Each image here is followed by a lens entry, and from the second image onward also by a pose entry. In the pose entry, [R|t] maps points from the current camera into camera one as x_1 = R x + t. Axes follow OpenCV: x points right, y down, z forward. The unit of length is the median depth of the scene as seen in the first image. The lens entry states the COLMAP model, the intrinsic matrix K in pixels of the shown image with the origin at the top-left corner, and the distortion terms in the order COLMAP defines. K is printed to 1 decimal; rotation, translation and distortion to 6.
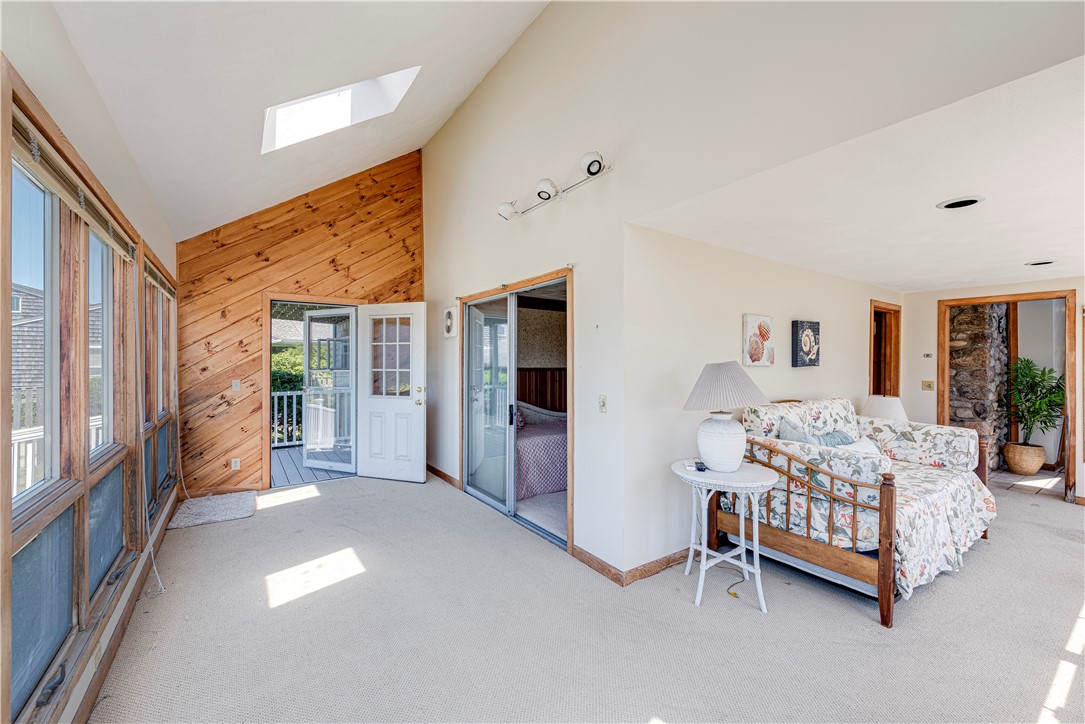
lens RADIAL K [[428.4, 0, 557.4], [0, 428.4, 361.8], [0, 0, 1]] dist [-0.001034, -0.000338]
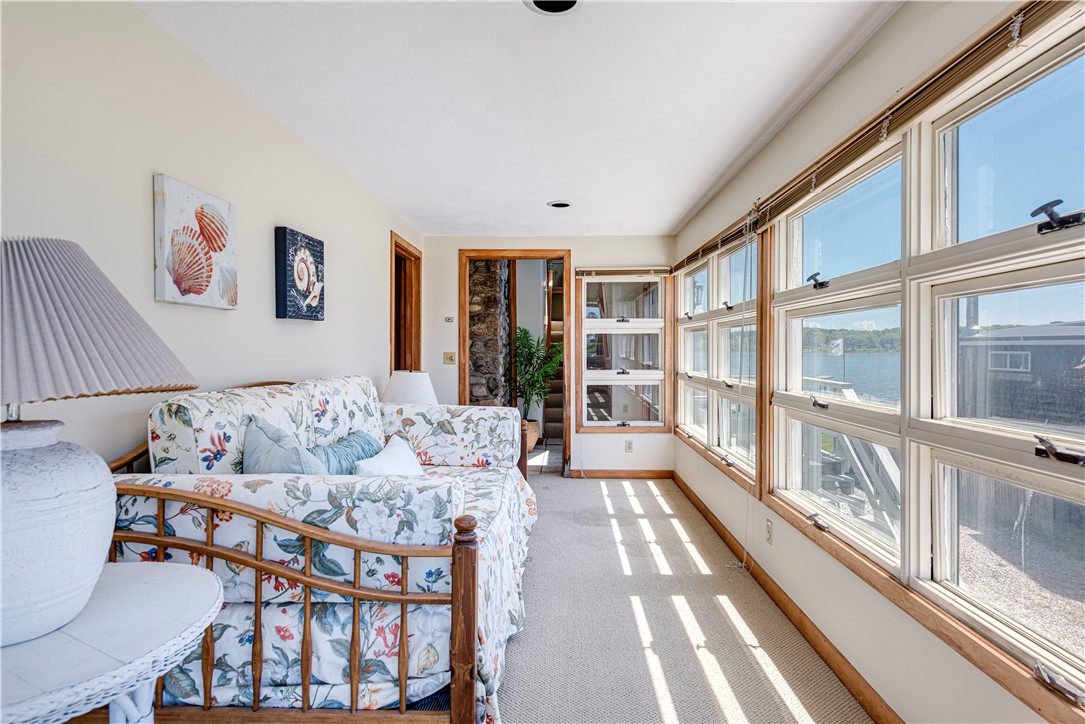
lens RADIAL K [[622.7, 0, 543.2], [0, 622.7, 341.4], [0, 0, 1]] dist [0.013340, 0.000028]
pose [[0.629199, -0.007042, 0.777212, 0.249405], [0.005580, 0.999974, 0.004543, 0.056962], [-0.777224, 0.001479, 0.629222, 0.418499]]
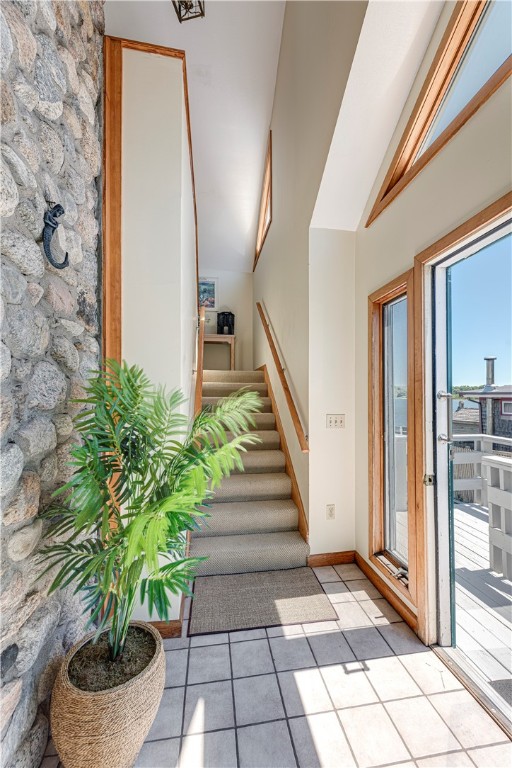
lens RADIAL K [[302.5, 0, 257.3], [0, 302.5, 387.8], [0, 0, 1]] dist [0.011226, -0.000076]
pose [[0.468034, 0.011144, 0.883640, 3.457219], [0.002175, 0.999903, -0.013762, 0.058965], [-0.883708, 0.008362, 0.467965, 2.950232]]
